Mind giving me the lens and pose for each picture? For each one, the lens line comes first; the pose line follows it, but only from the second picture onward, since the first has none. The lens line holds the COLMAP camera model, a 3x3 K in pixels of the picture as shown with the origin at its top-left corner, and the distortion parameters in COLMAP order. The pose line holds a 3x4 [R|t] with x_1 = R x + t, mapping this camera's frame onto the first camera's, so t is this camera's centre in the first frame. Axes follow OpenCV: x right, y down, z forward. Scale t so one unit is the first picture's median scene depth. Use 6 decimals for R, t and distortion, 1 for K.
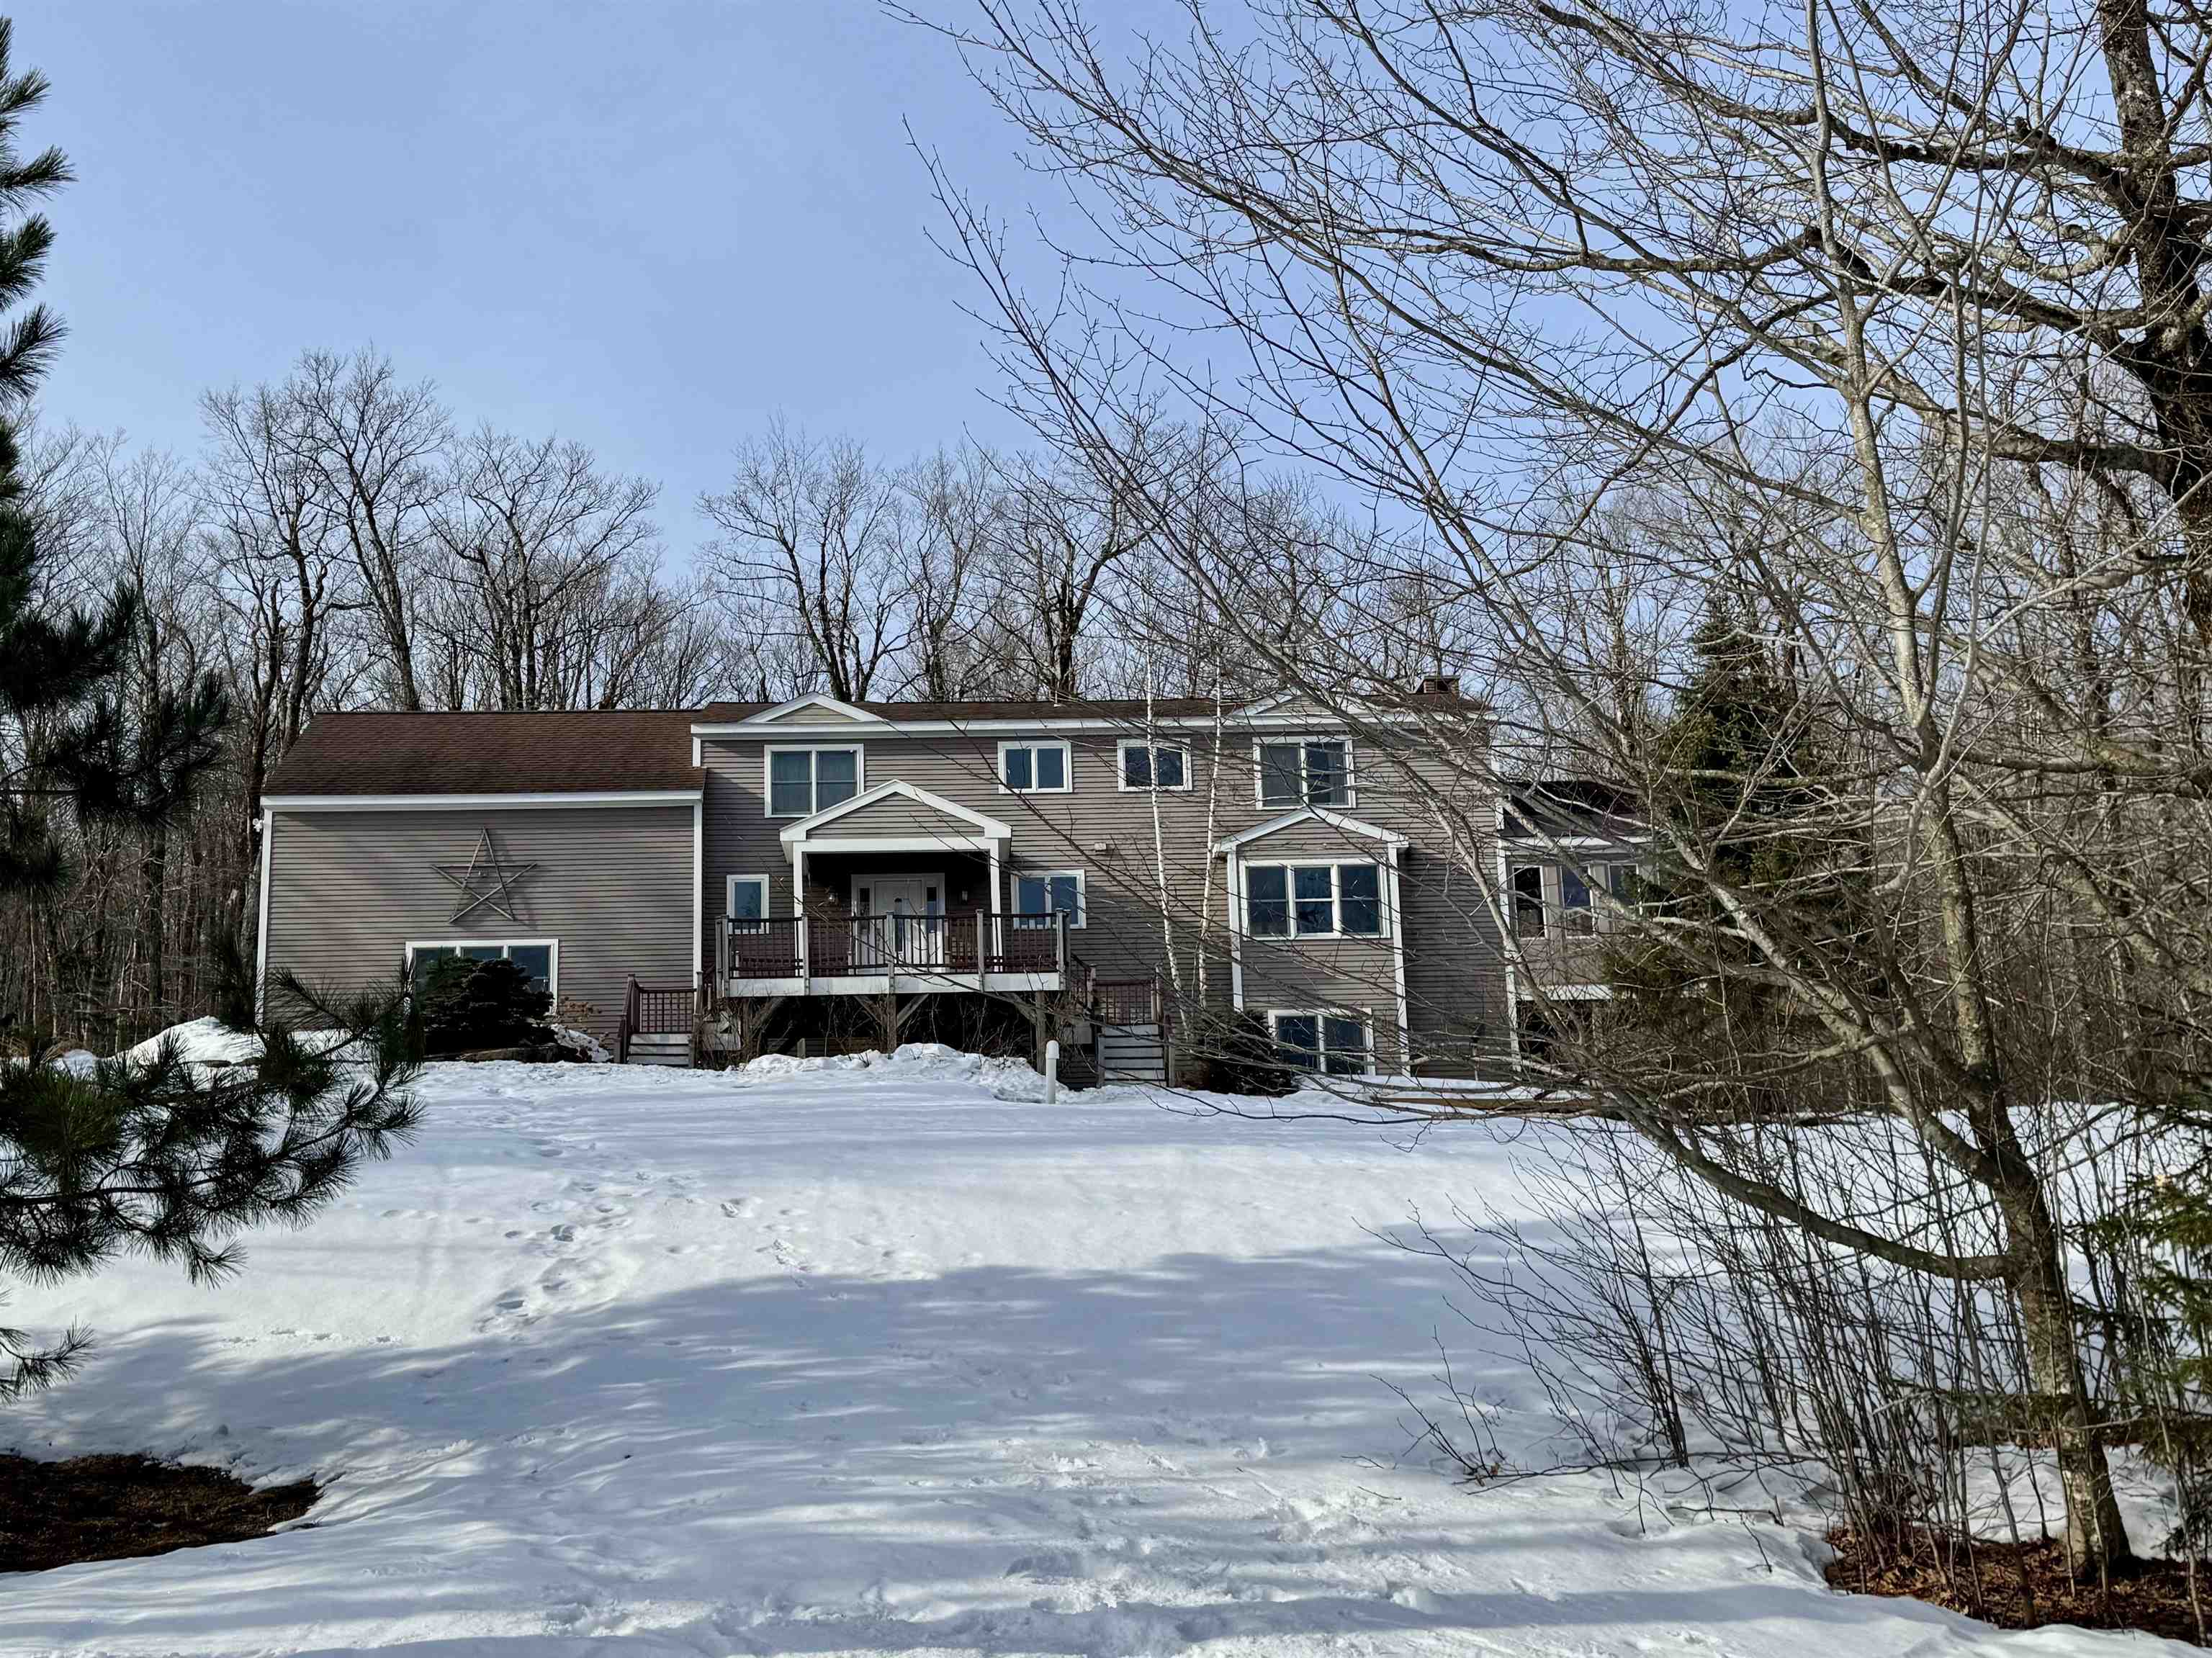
lens RADIAL K [[2234.6, 0, 1014.6], [0, 2234.6, 909.2], [0, 0, 1]] dist [0.029492, 0.000000]
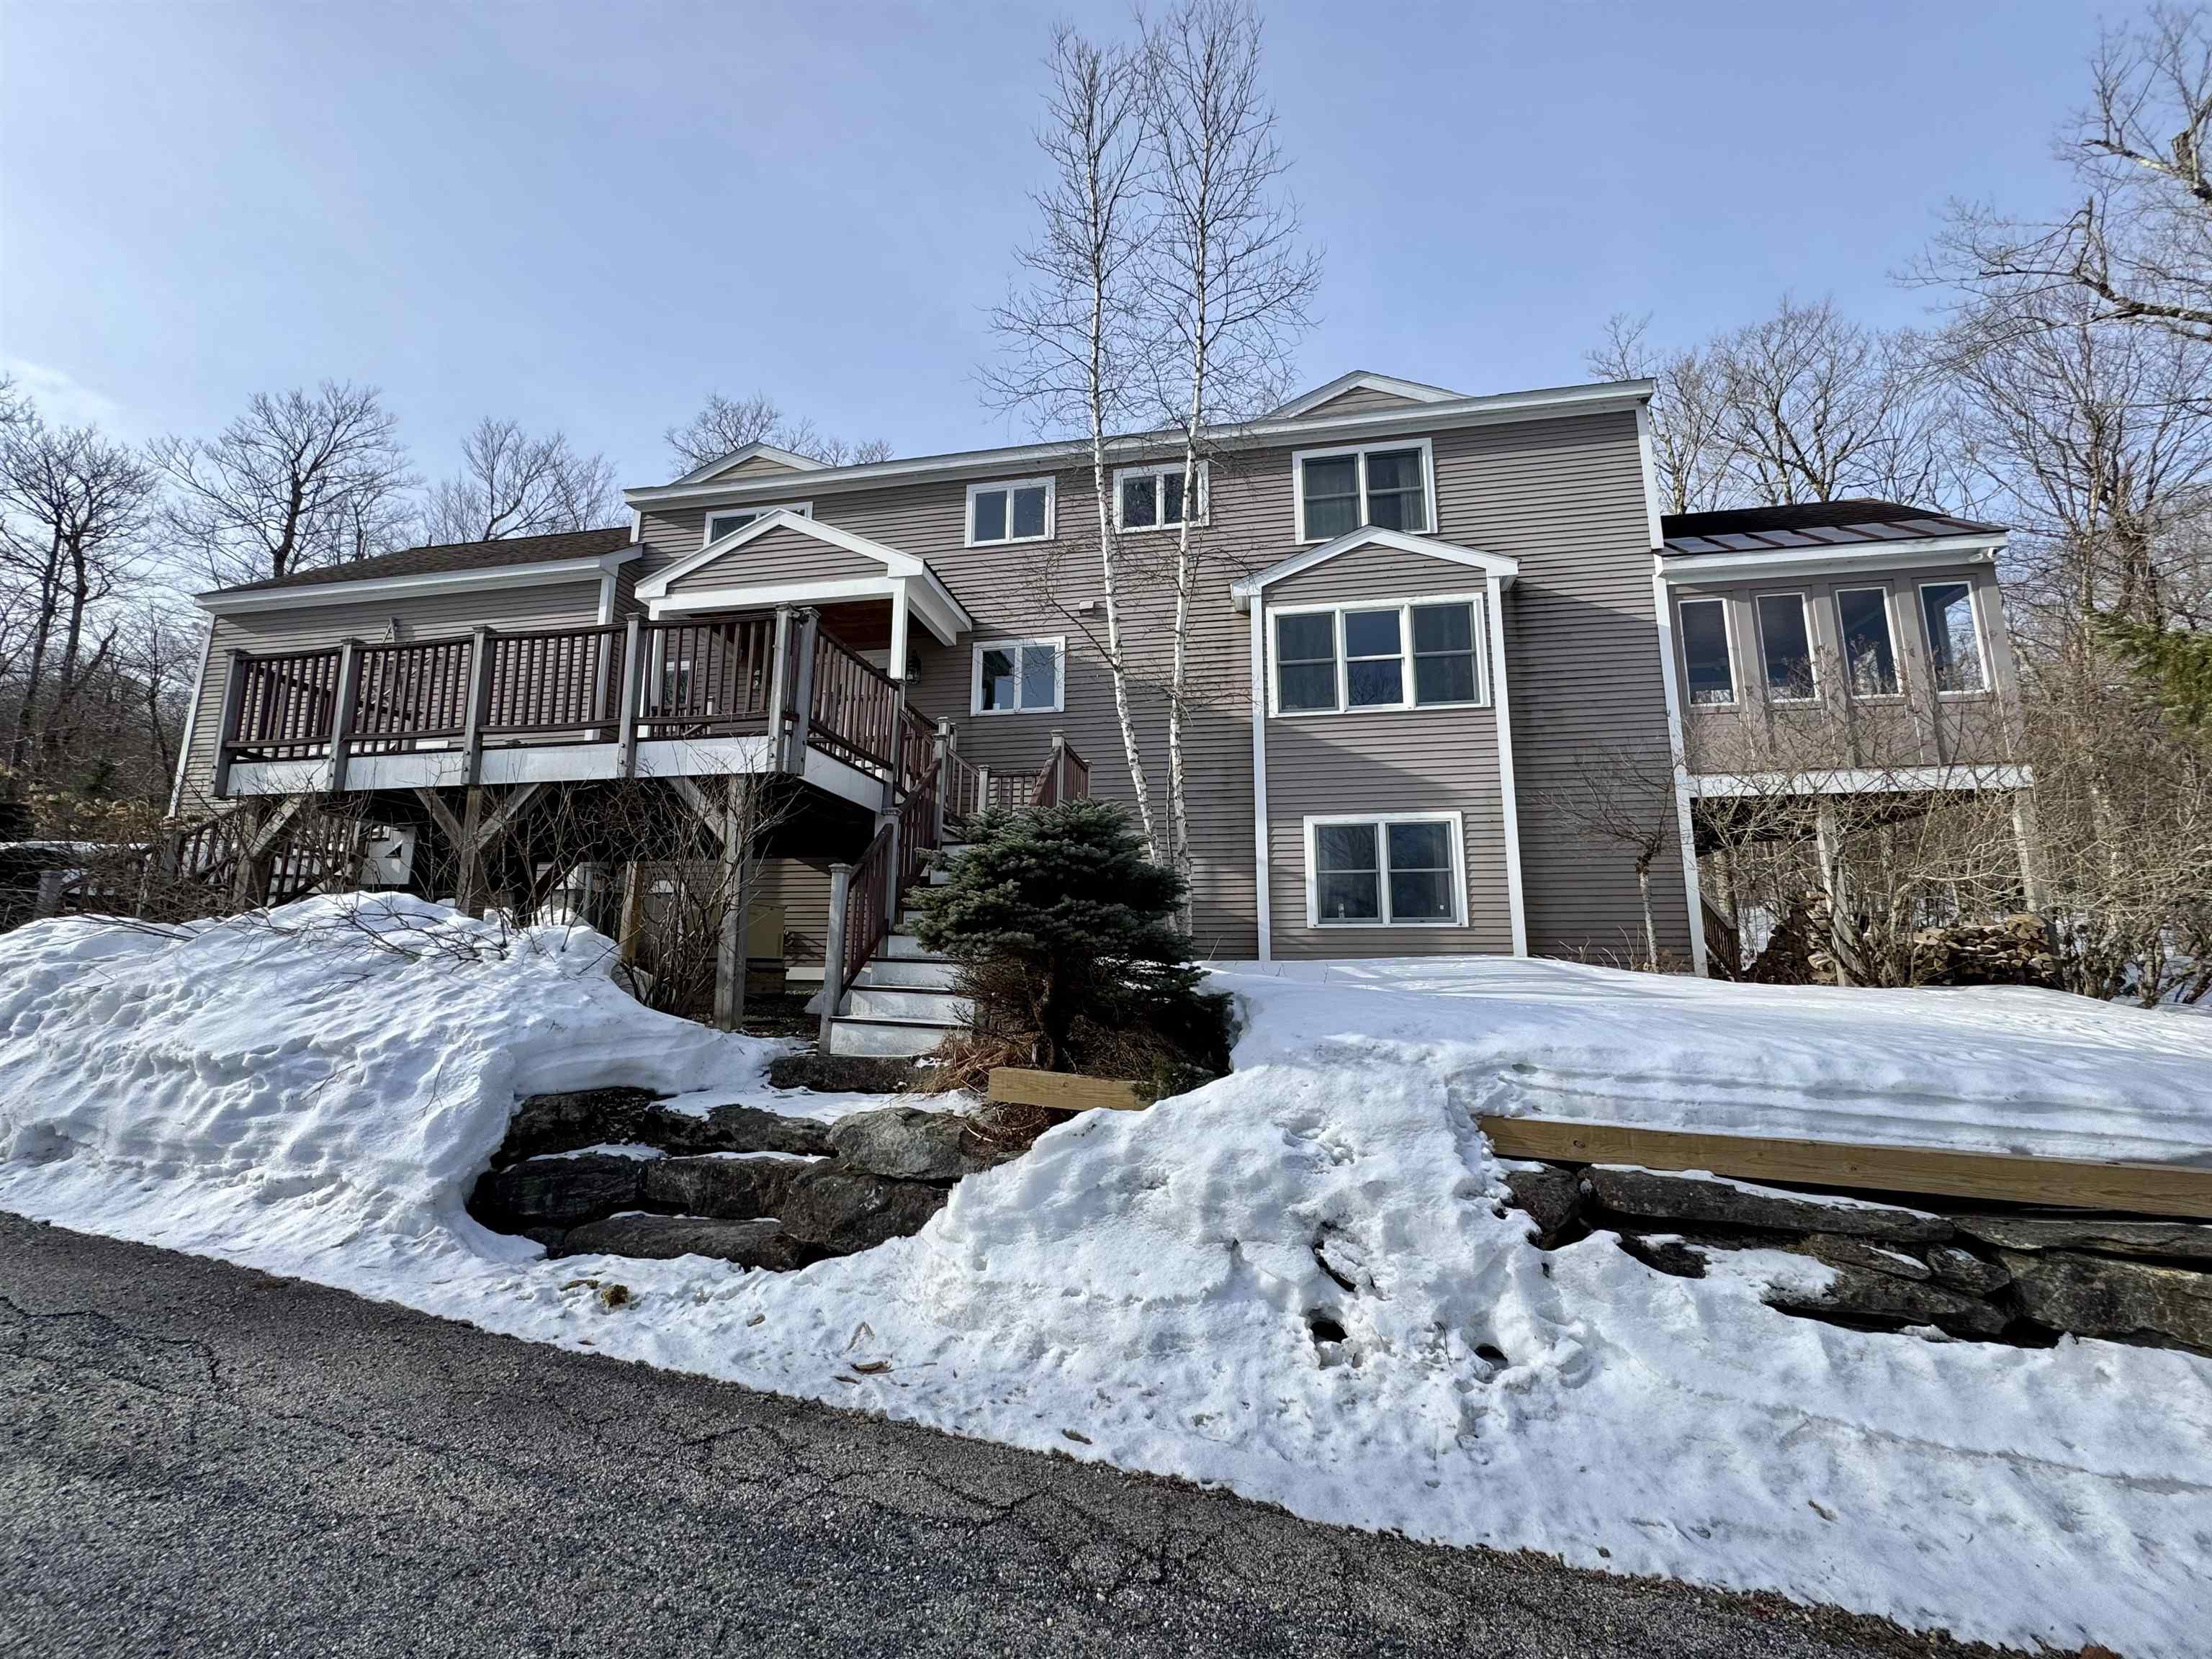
lens RADIAL K [[886.3, 0, 1116.4], [0, 886.3, 831.7], [0, 0, 1]] dist [-0.004119, 0.000293]
pose [[0.977930, -0.007104, -0.208810, 0.112181], [0.017250, 0.998755, 0.046808, 0.035624], [0.208218, -0.049377, 0.976835, 0.709184]]
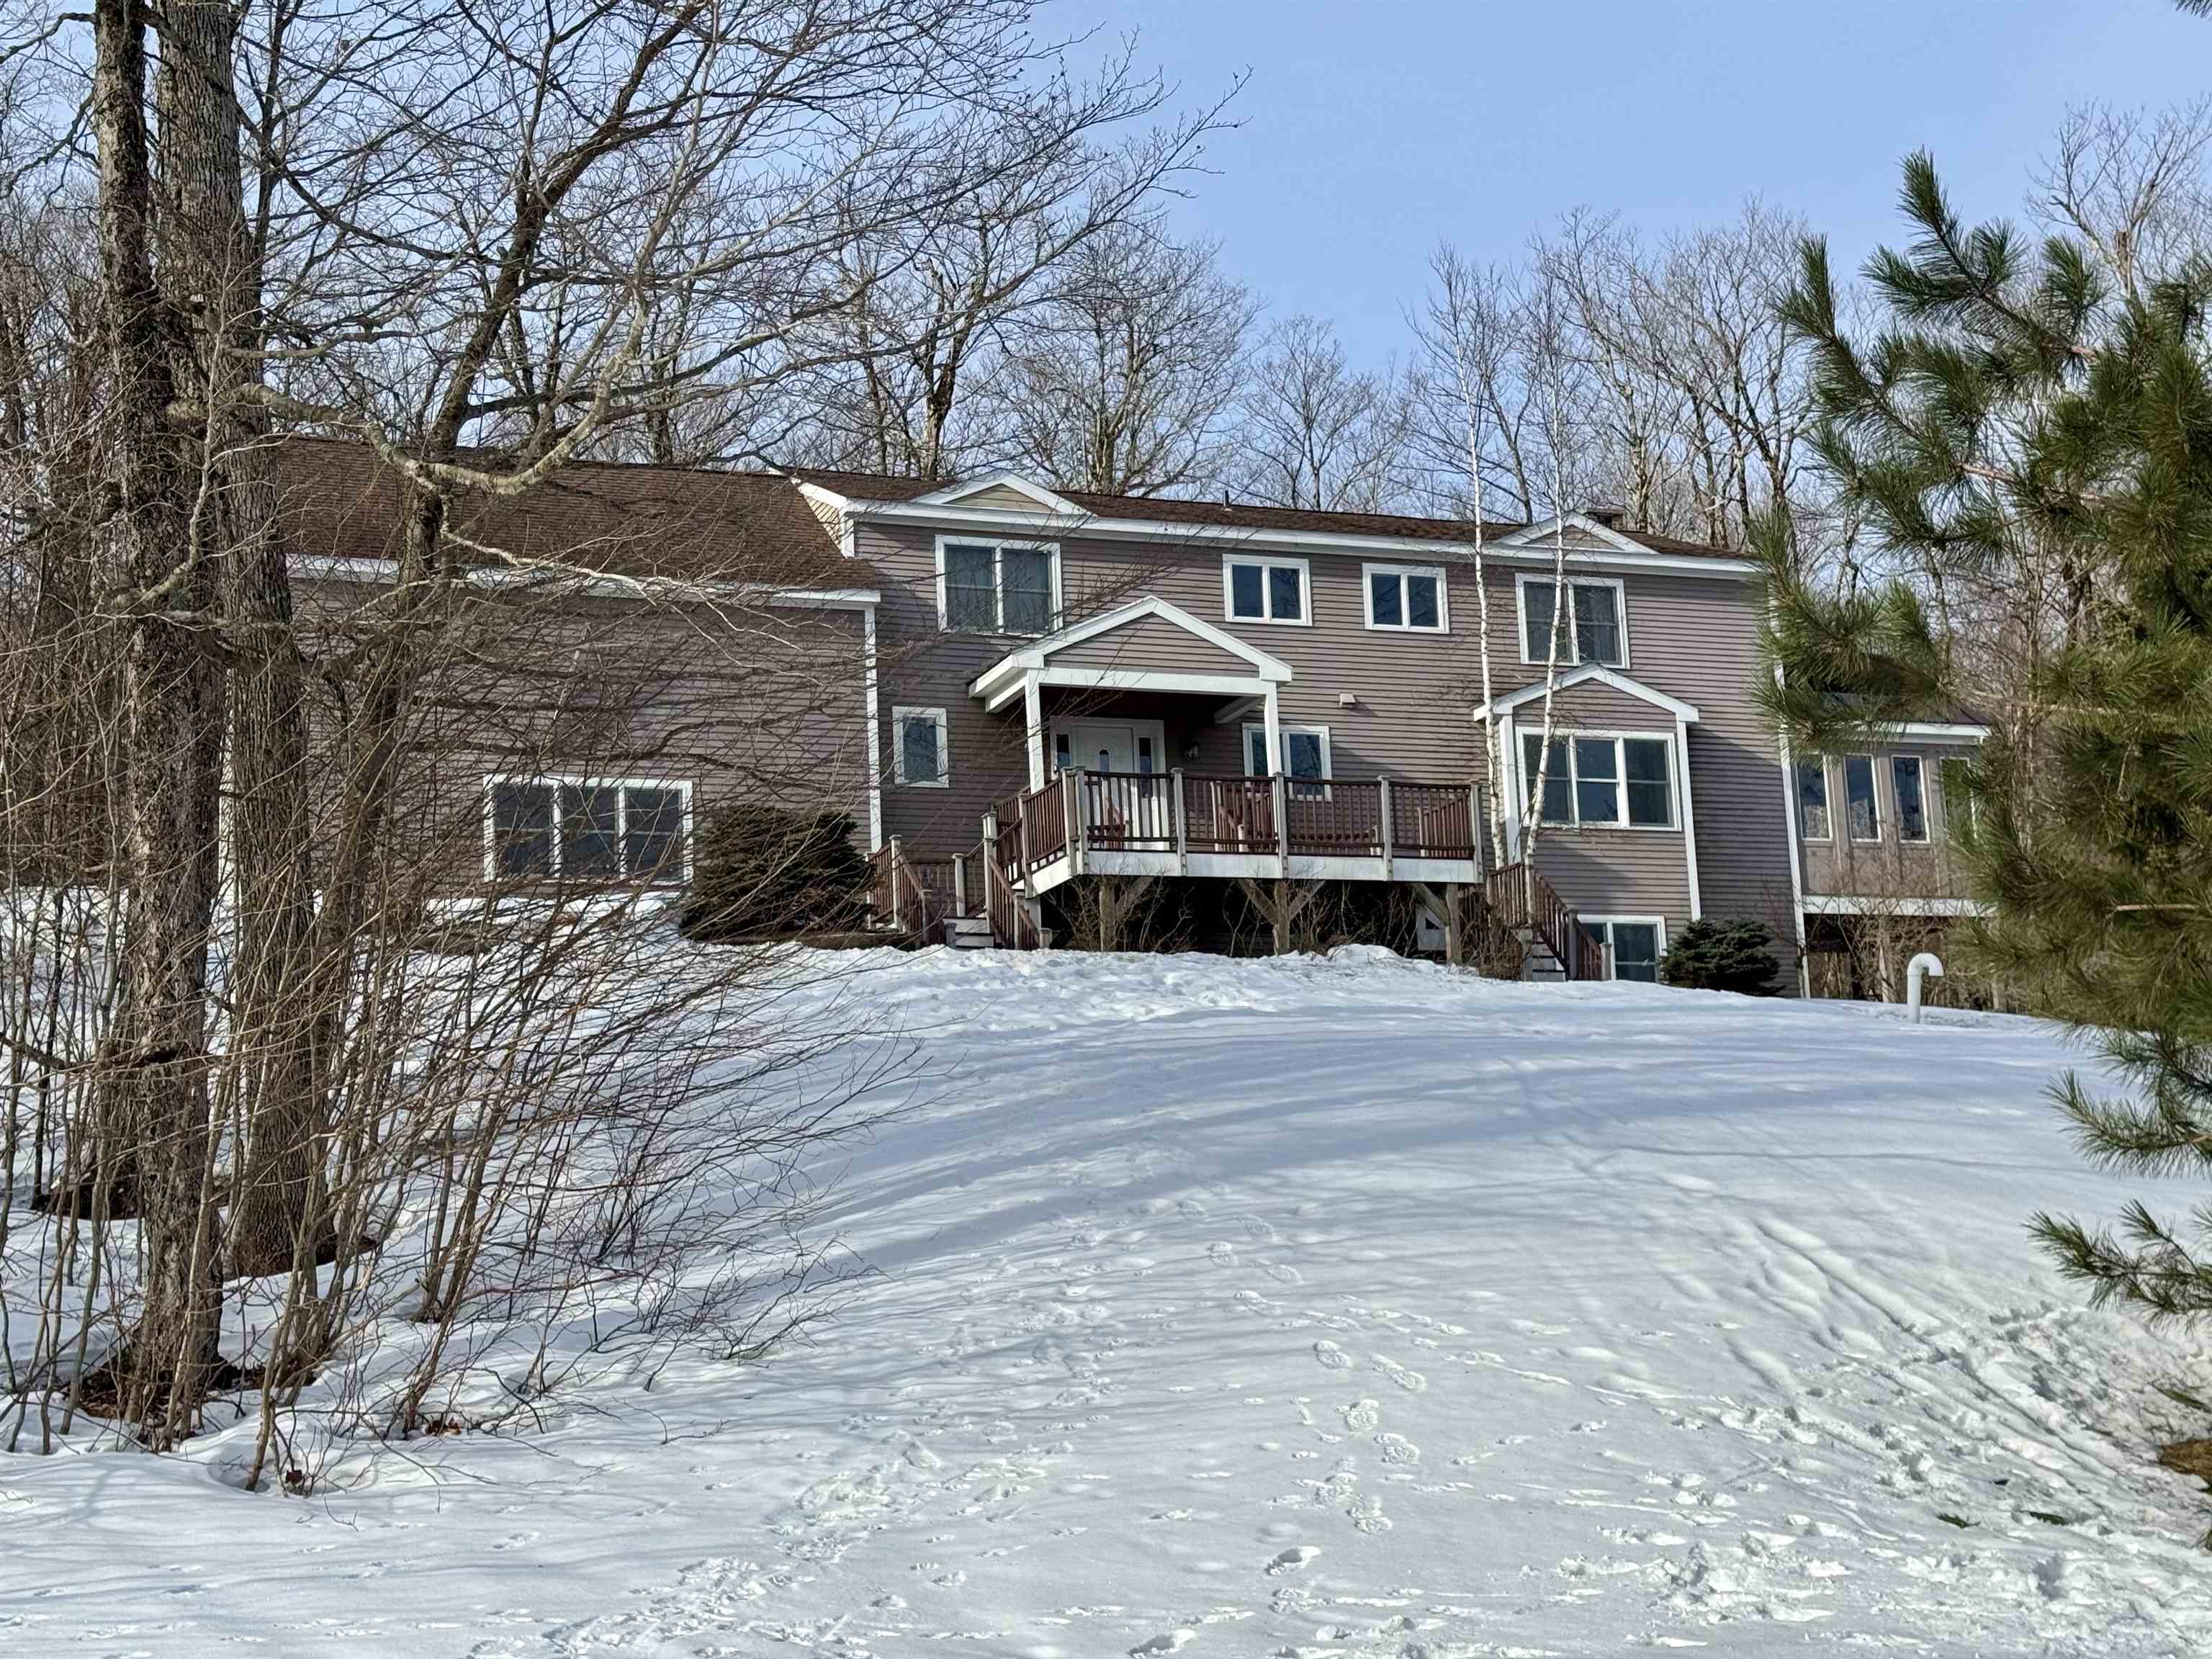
lens RADIAL K [[3138.2, 0, 1113.1], [0, 3138.2, 835.8], [0, 0, 1]] dist [0.027310, 0.000000]
pose [[0.940542, 0.045760, 0.336581, -0.412082], [-0.054321, 0.998394, 0.016058, 0.007238], [-0.335306, -0.033386, 0.941518, -0.013156]]
